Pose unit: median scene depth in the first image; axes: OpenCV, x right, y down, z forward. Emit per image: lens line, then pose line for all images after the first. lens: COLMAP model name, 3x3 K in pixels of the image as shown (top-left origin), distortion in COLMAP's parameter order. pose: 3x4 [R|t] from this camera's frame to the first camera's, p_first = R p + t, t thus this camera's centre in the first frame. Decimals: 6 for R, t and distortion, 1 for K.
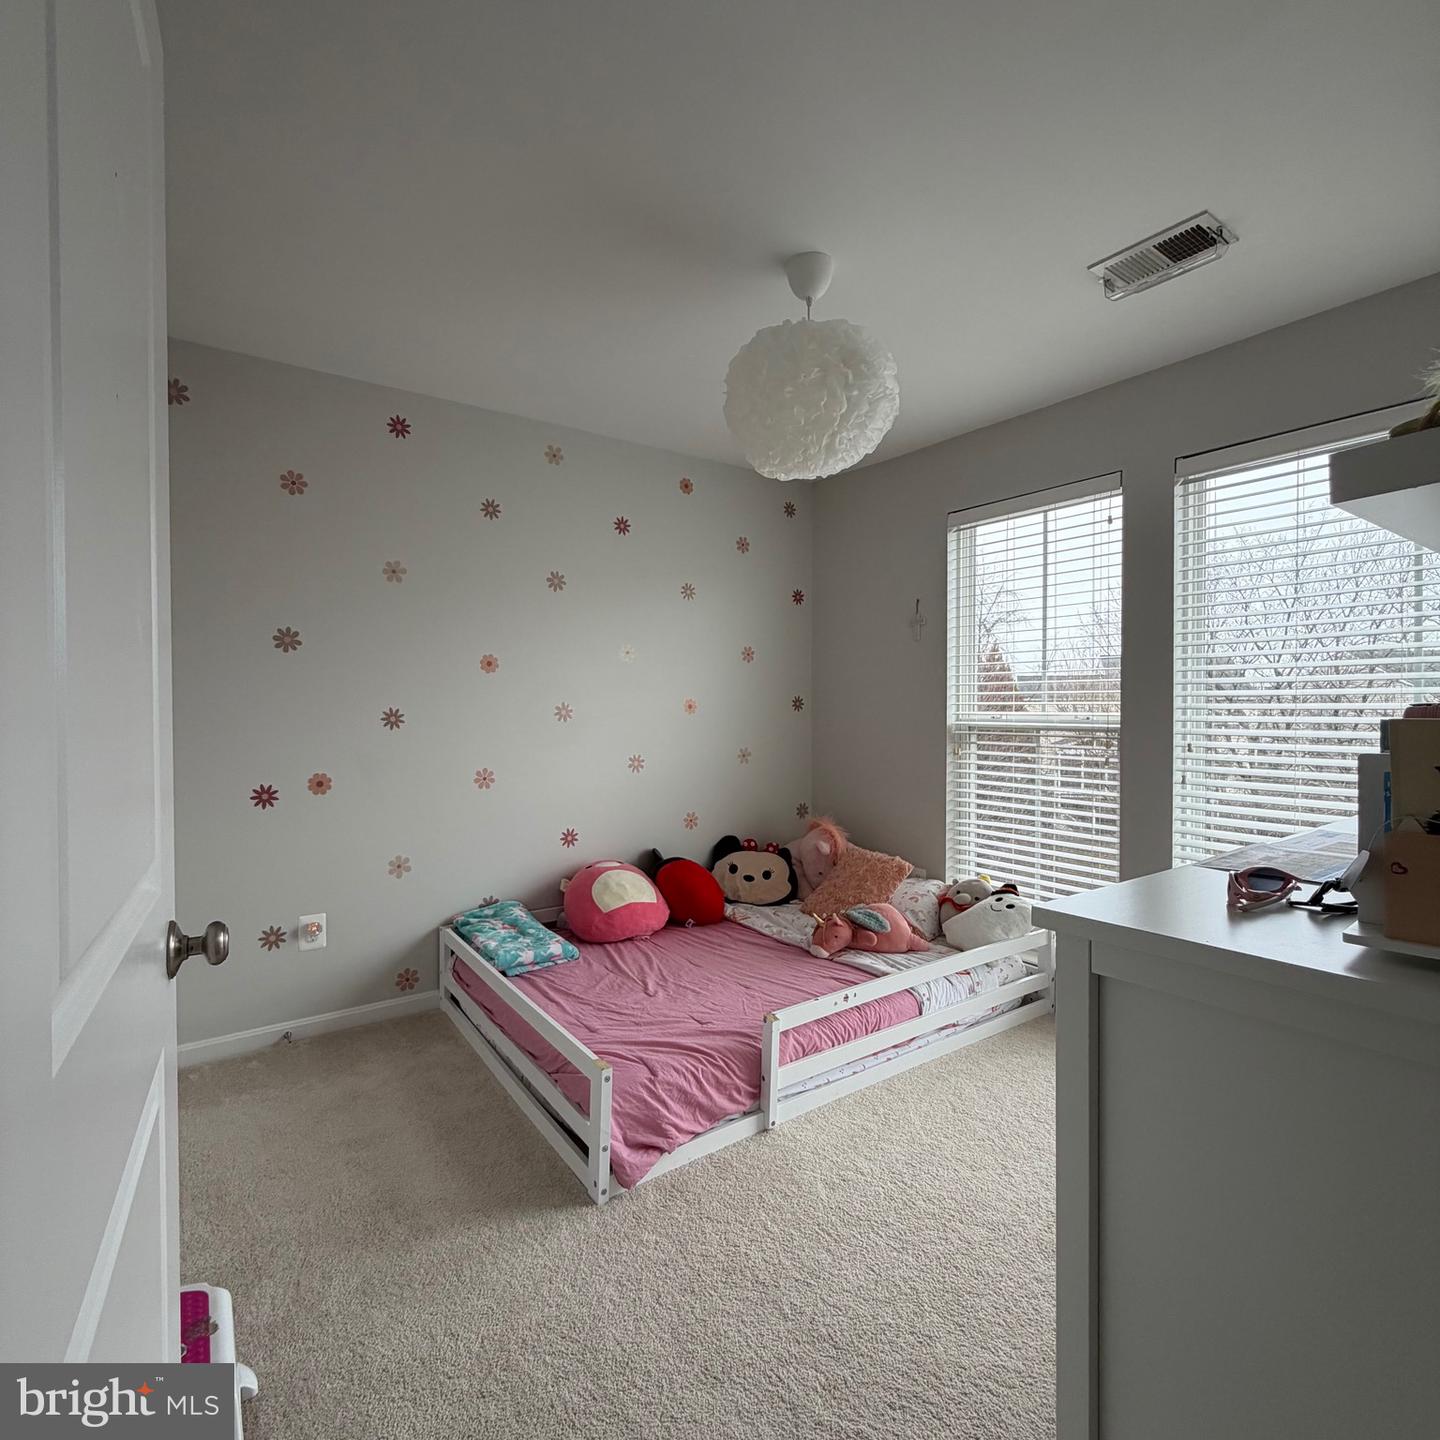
lens RADIAL K [[762.4, 0, 725.0], [0, 762.4, 717.5], [0, 0, 1]] dist [0.003178, -0.001425]
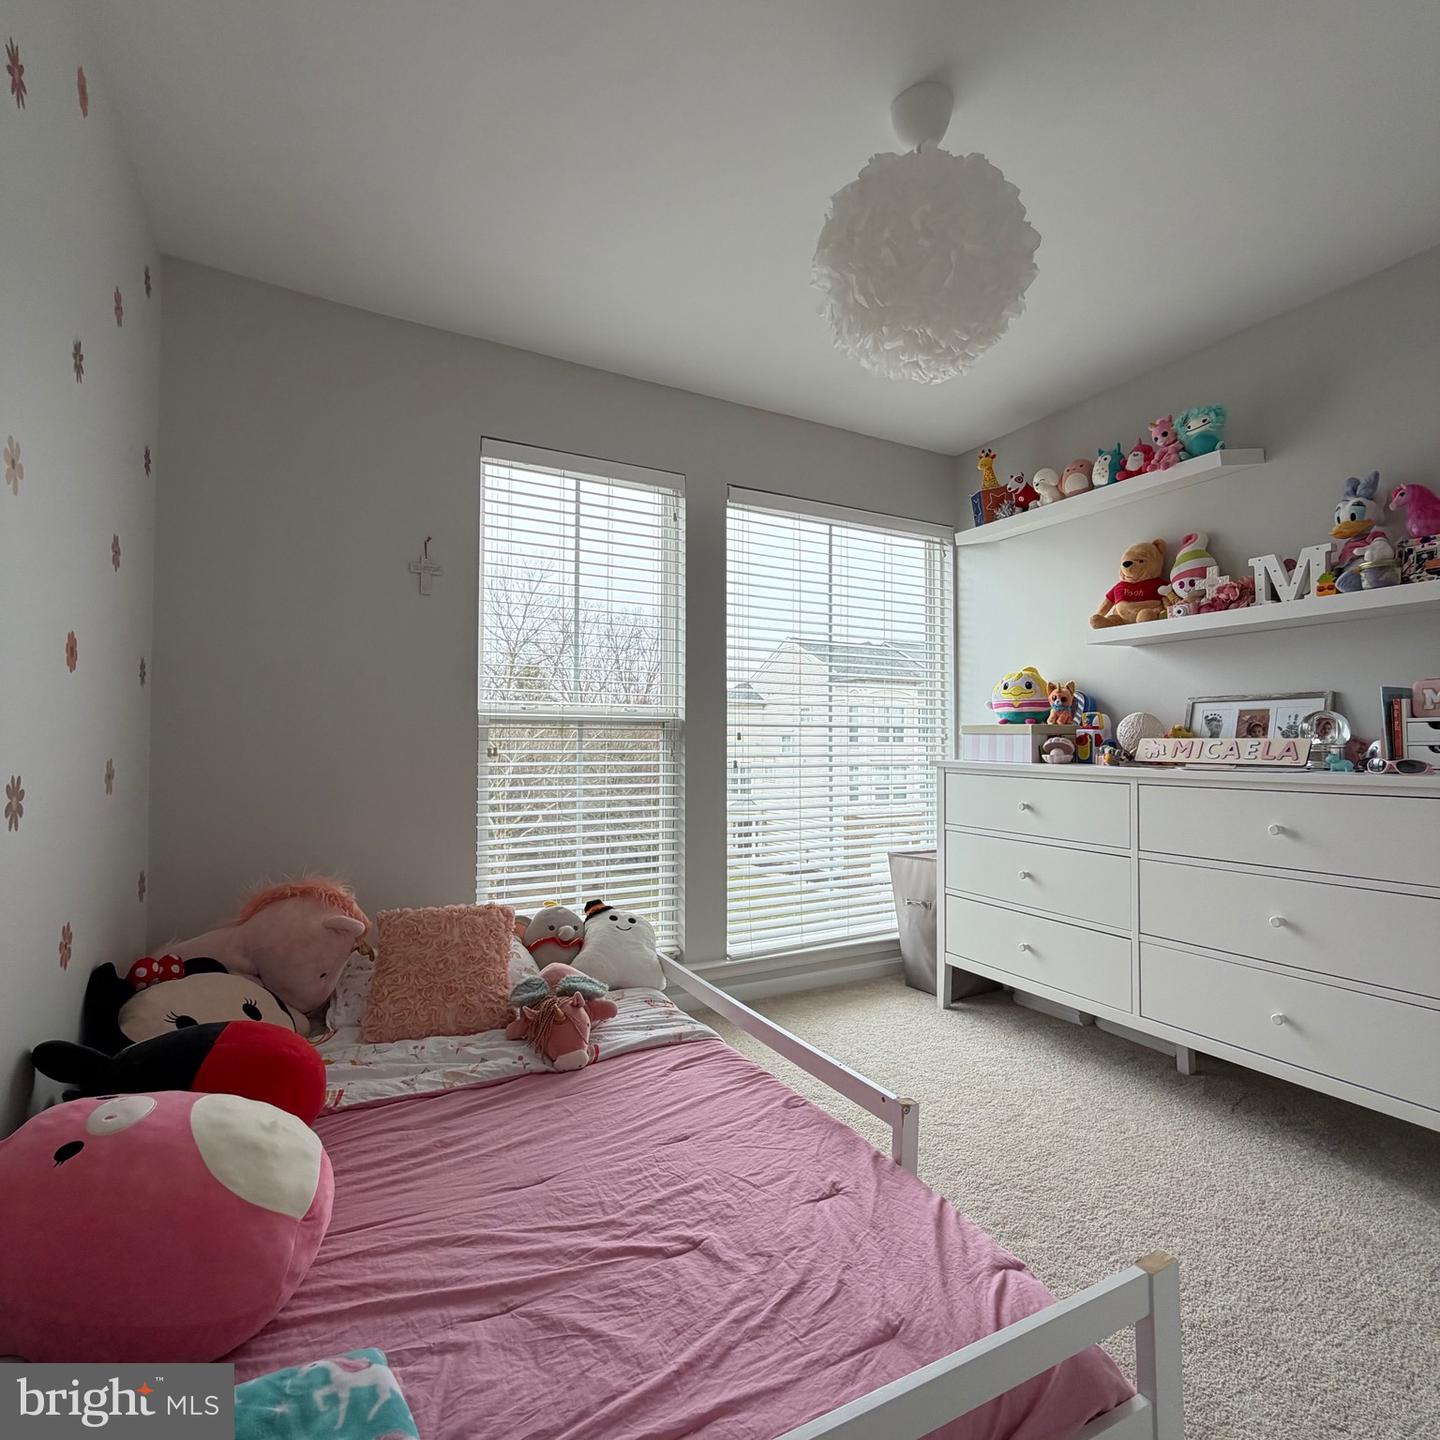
lens RADIAL K [[762.4, 0, 724.1], [0, 762.4, 724.5], [0, 0, 1]] dist [0.003178, -0.001425]
pose [[0.138270, 0.017239, 0.990245, -0.521790], [0.005737, 0.999818, -0.018207, 0.040827], [-0.990378, 0.008199, 0.138146, 0.826309]]
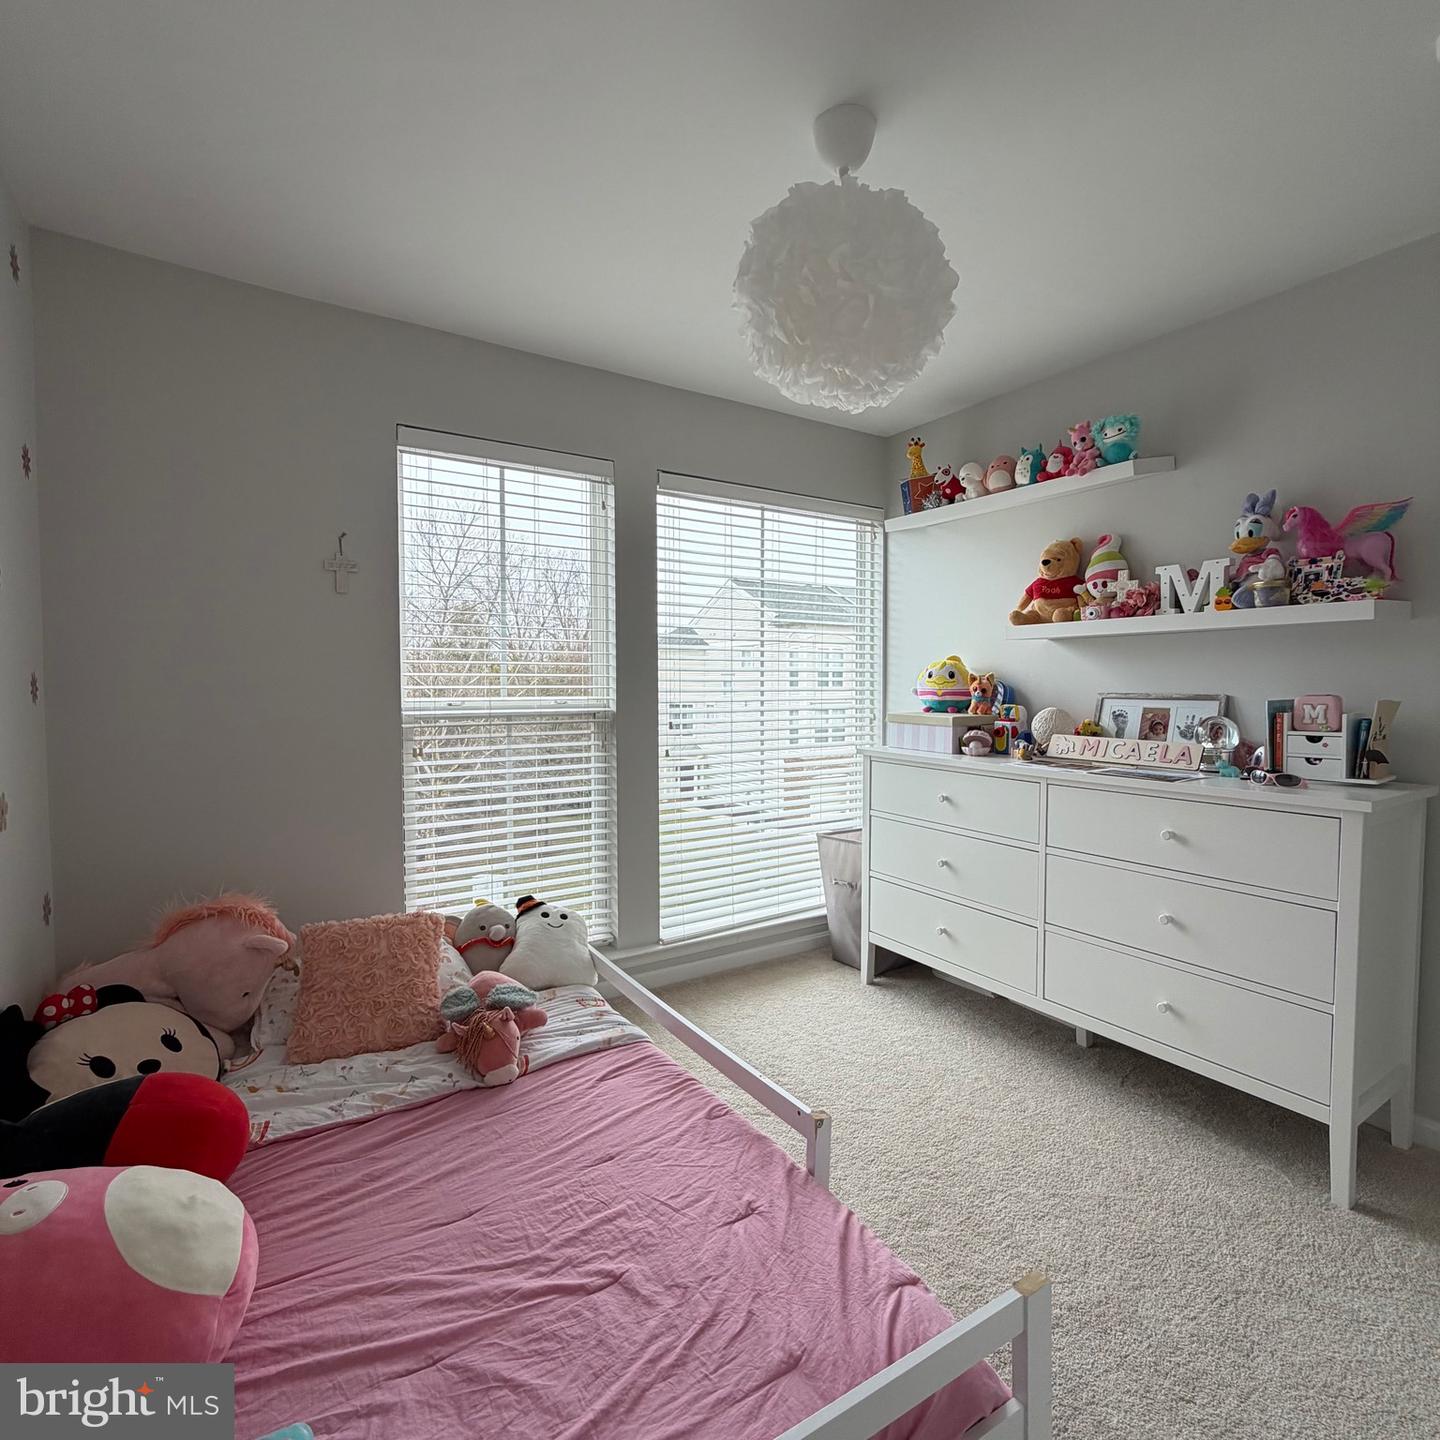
lens RADIAL K [[762.4, 0, 722.5], [0, 762.4, 712.2], [0, 0, 1]] dist [0.003178, -0.001425]
pose [[0.065451, -0.048558, 0.996674, -0.526933], [0.008671, 0.998805, 0.048092, -0.034328], [-0.997818, 0.005495, 0.065794, 0.808623]]
